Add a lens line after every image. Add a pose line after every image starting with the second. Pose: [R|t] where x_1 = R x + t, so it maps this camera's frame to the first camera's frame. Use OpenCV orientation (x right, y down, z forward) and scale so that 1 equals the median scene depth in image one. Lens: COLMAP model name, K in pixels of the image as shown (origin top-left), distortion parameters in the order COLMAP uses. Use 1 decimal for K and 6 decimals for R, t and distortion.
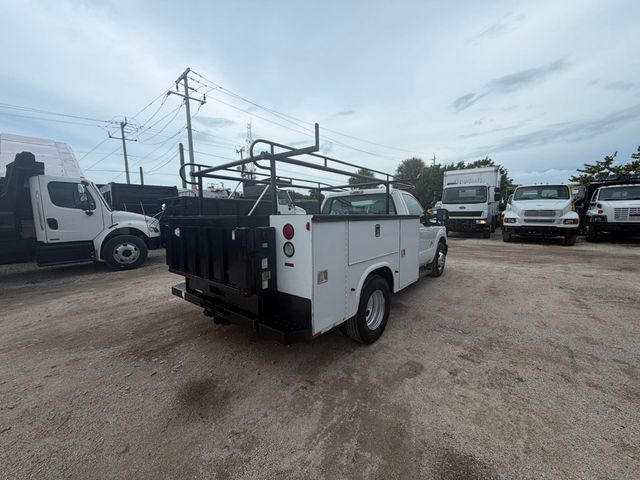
lens RADIAL K [[254.9, 0, 319.1], [0, 254.9, 240.4], [0, 0, 1]] dist [-0.001845, 0.000493]
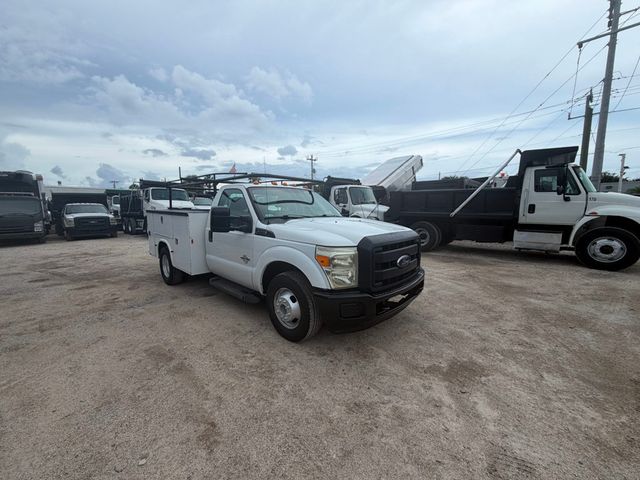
lens RADIAL K [[254.9, 0, 319.1], [0, 254.9, 240.4], [0, 0, 1]] dist [-0.001845, 0.000493]
pose [[-0.058166, 0.143410, -0.987953, 1.824058], [-0.101744, 0.983623, 0.148772, -0.257892], [0.993109, 0.109172, -0.042623, 2.066598]]
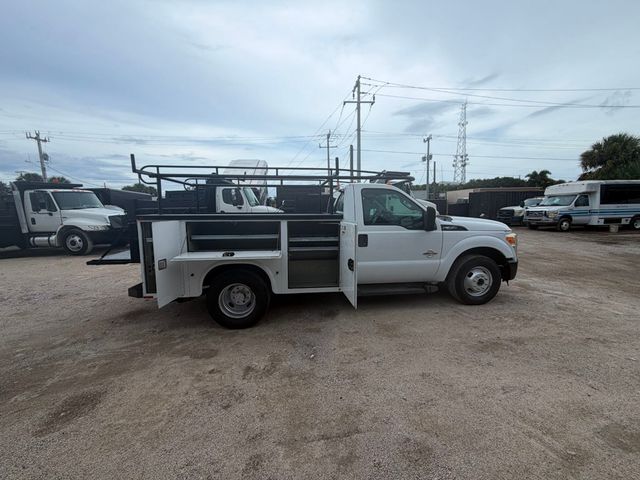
lens RADIAL K [[254.9, 0, 319.1], [0, 254.9, 240.4], [0, 0, 1]] dist [-0.001845, 0.000493]
pose [[0.723097, 0.093283, -0.684418, 1.201393], [-0.070225, 0.995633, 0.061507, -0.082260], [0.687167, 0.003587, 0.726490, 0.435812]]
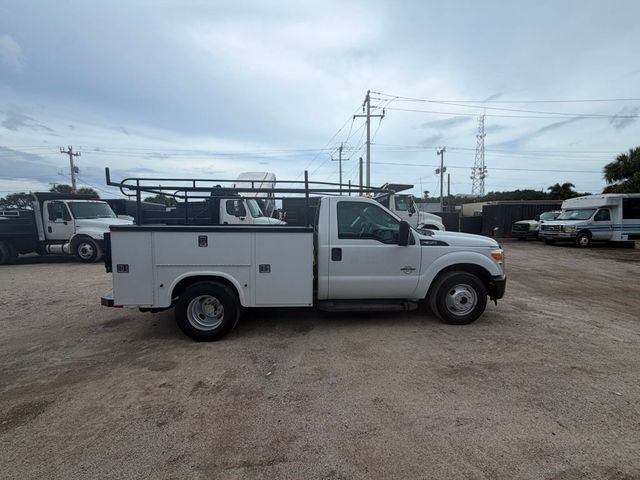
lens RADIAL K [[254.9, 0, 319.1], [0, 254.9, 240.4], [0, 0, 1]] dist [-0.001845, 0.000493]
pose [[0.680962, 0.072908, -0.728681, 1.324210], [-0.083746, 0.996257, 0.021418, -0.104431], [0.727515, 0.046439, 0.684518, 0.583746]]
